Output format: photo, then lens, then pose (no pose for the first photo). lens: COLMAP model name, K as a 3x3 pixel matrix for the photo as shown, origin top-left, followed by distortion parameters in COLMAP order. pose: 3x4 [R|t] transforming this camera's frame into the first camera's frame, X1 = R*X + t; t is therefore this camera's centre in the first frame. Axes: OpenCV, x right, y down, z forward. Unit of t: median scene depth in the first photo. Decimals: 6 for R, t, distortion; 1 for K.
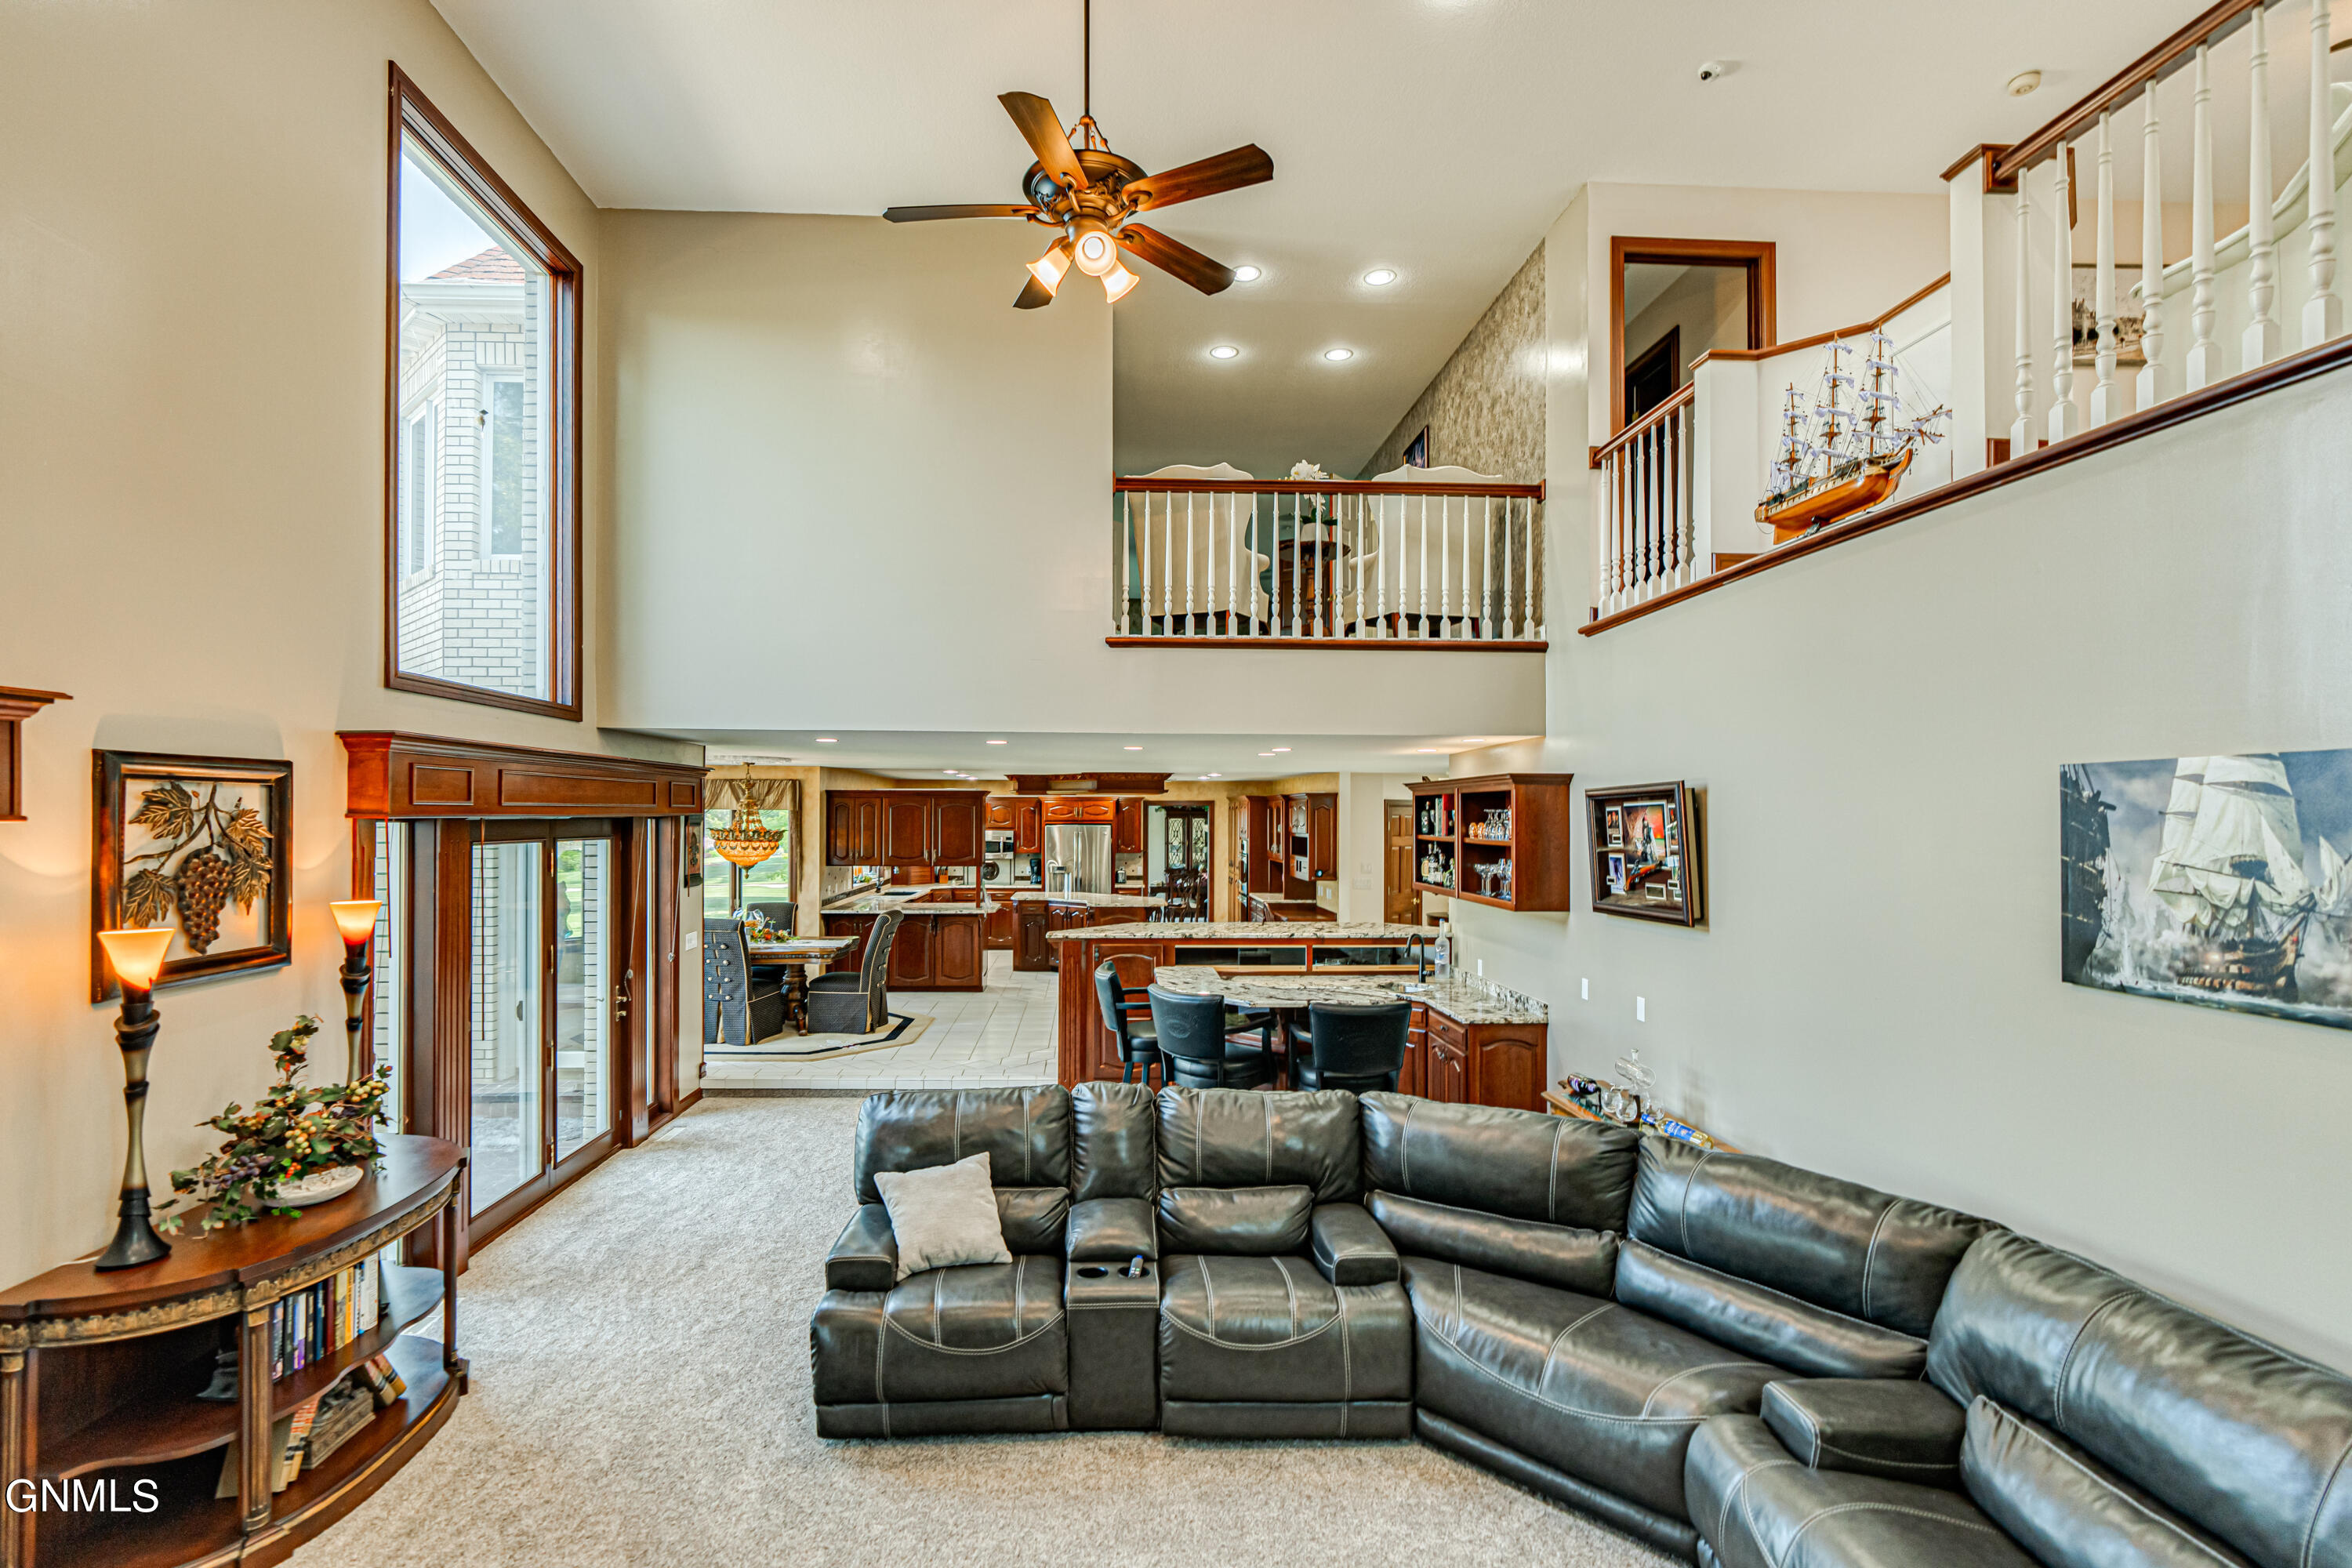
lens RADIAL K [[1074.3, 0, 1131.6], [0, 1074.3, 804.5], [0, 0, 1]] dist [-0.007081, 0.003273]
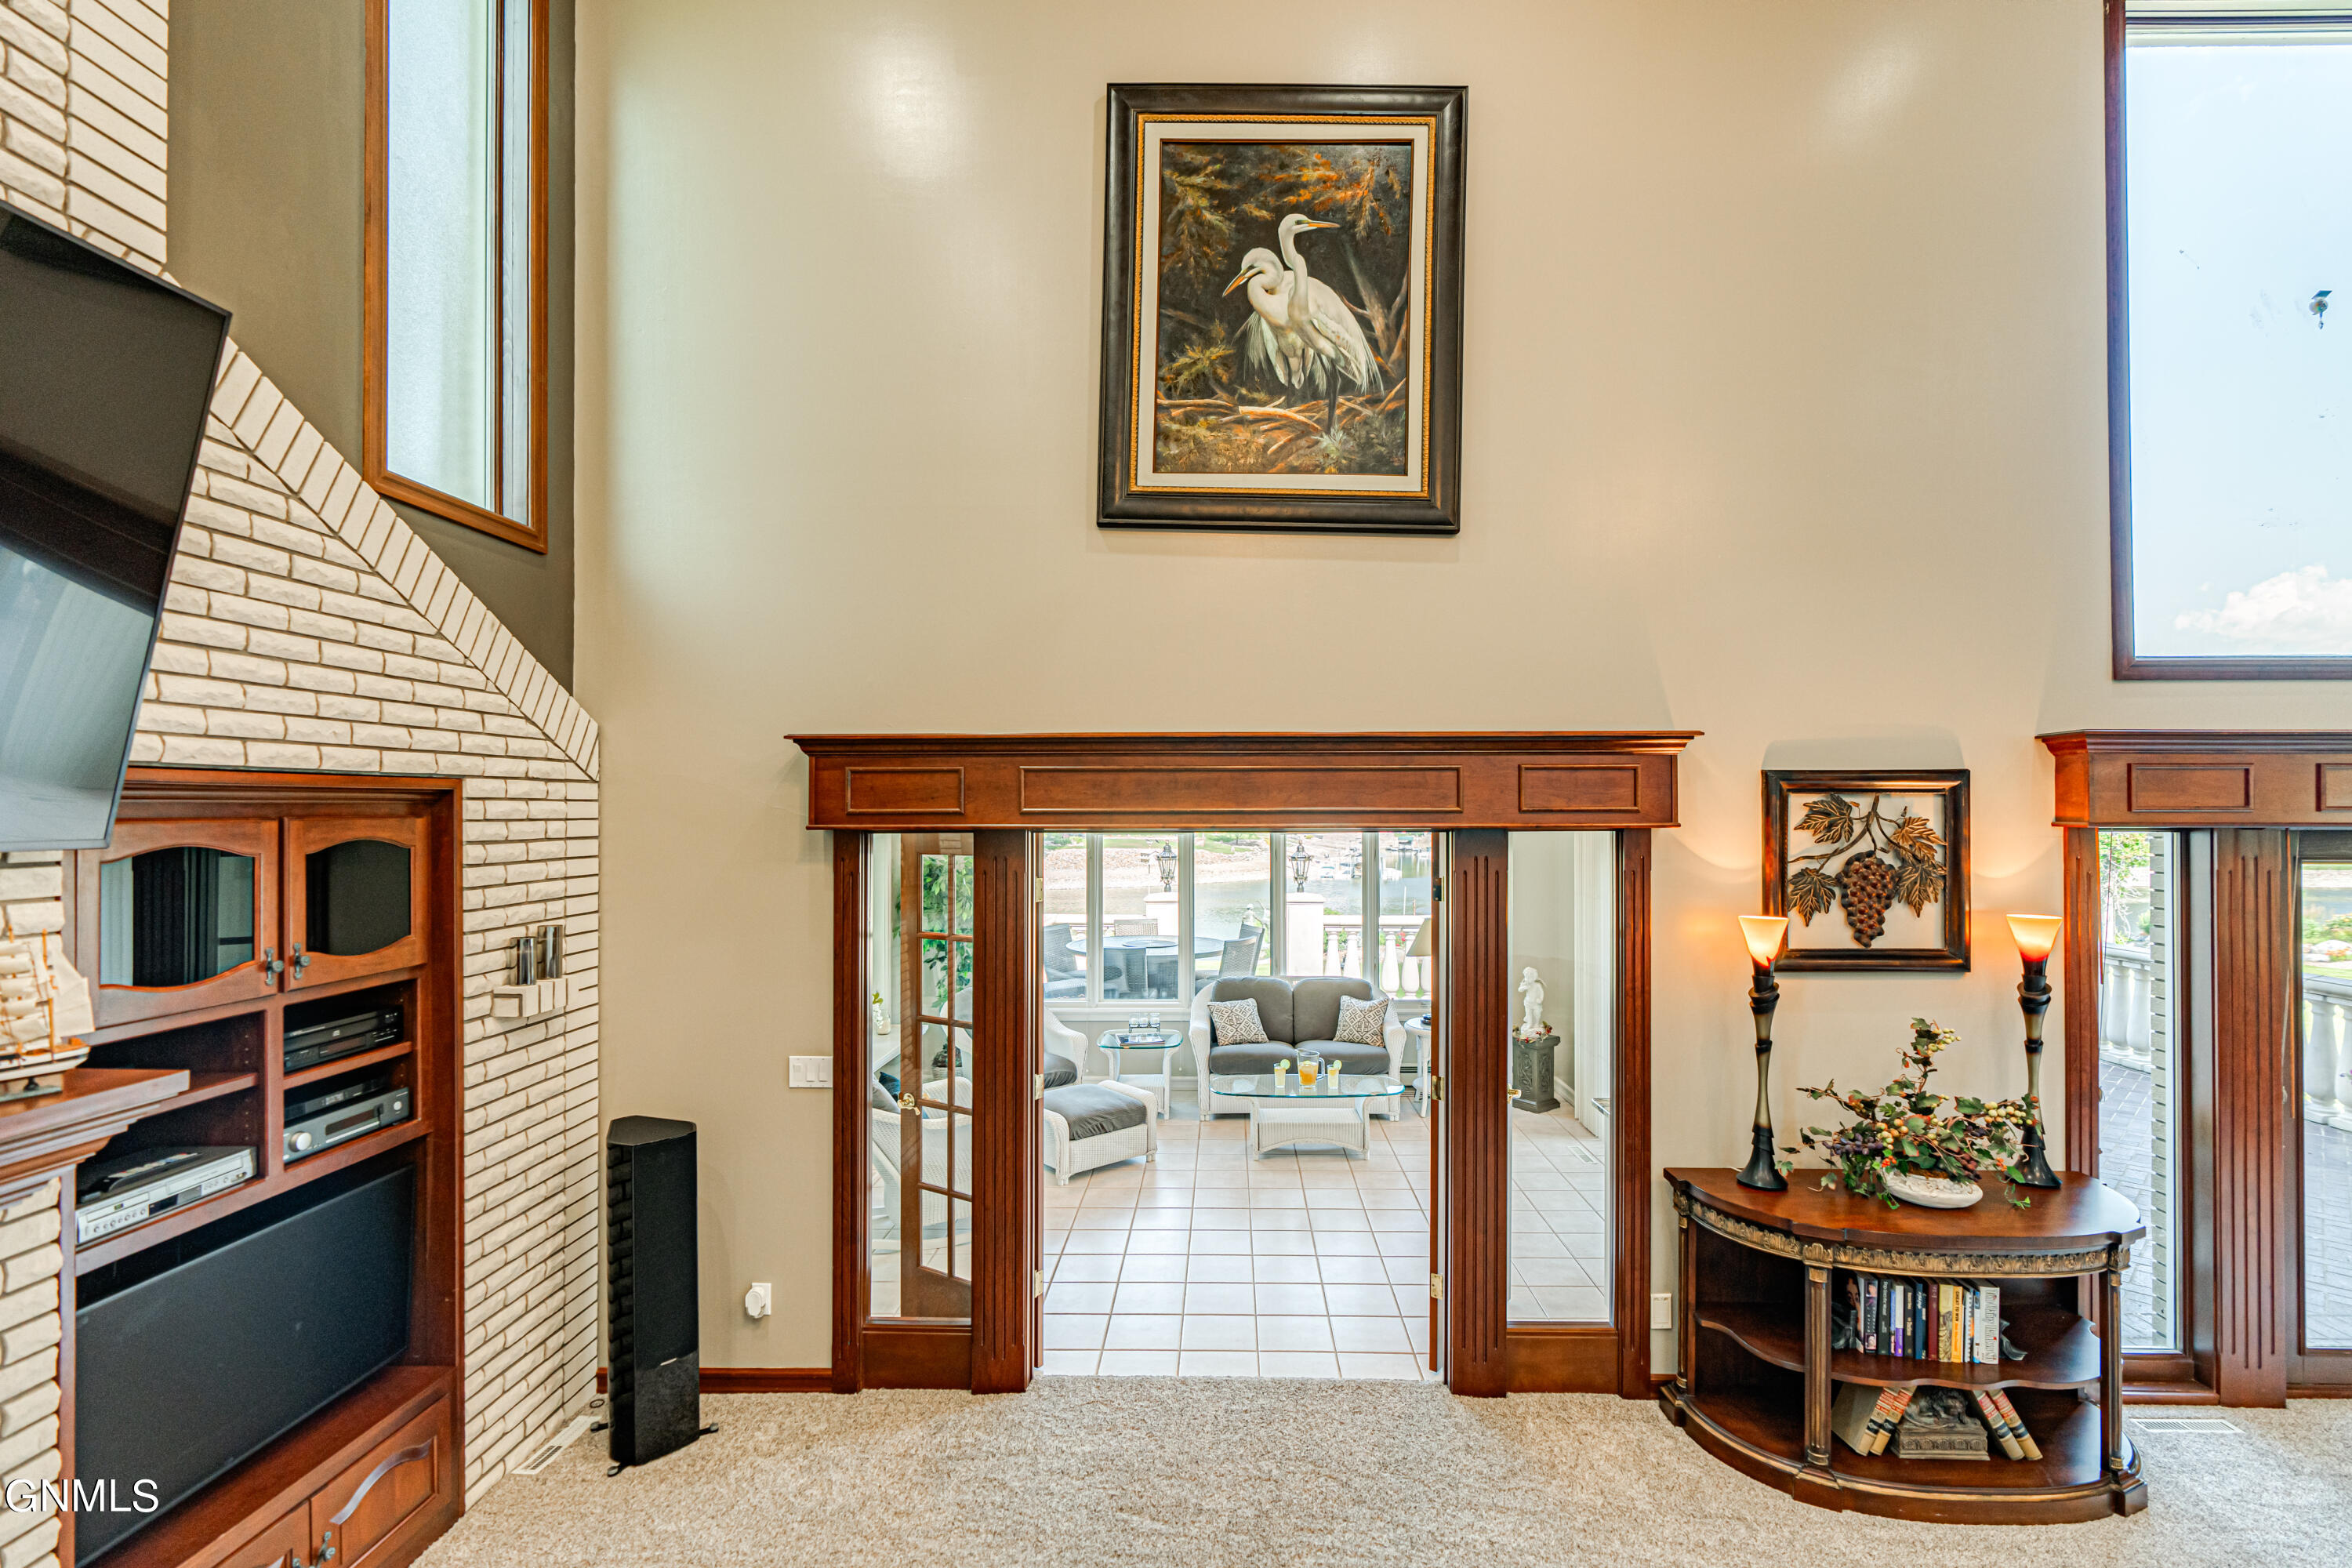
lens RADIAL K [[1074.3, 0, 1208.3], [0, 1074.3, 801.1], [0, 0, 1]] dist [-0.007081, 0.003273]
pose [[-0.060672, -0.012073, -0.998085, 0.302880], [0.006385, 0.999902, -0.012483, -0.003779], [0.998137, -0.007131, -0.060589, 0.388464]]
